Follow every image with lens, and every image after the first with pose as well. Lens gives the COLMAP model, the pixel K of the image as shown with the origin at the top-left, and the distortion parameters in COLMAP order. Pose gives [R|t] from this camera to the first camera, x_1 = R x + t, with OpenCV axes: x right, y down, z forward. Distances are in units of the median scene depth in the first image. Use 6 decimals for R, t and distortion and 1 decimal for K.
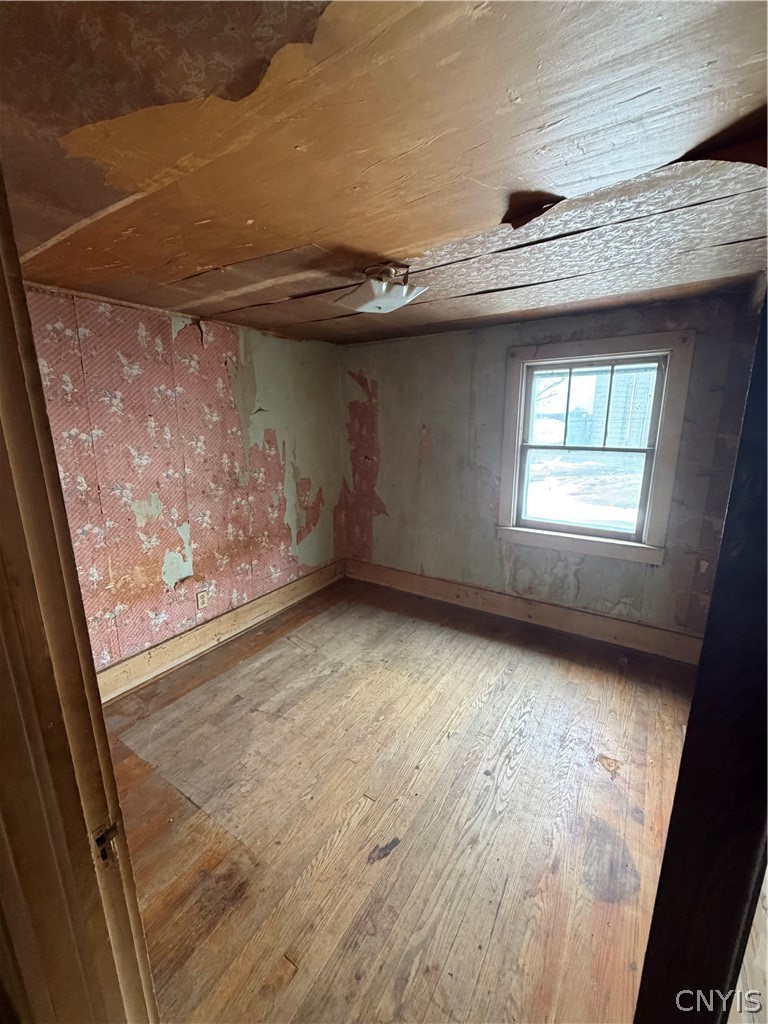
lens RADIAL K [[407.6, 0, 381.9], [0, 407.6, 511.0], [0, 0, 1]] dist [0.000282, -0.000119]
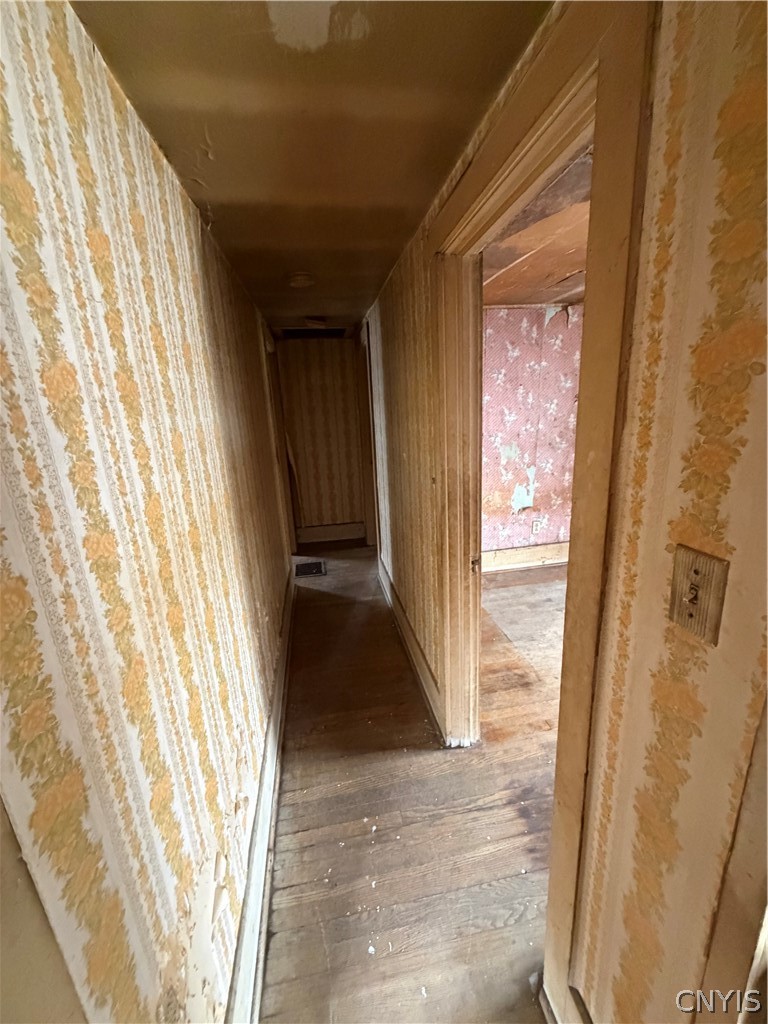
lens RADIAL K [[407.6, 0, 385.5], [0, 407.6, 512.0], [0, 0, 1]] dist [0.000282, -0.000119]
pose [[0.683484, 0.159944, -0.712227, 0.172052], [-0.114572, 0.987112, 0.111725, 0.088559], [0.720918, 0.005239, 0.693000, -0.287745]]
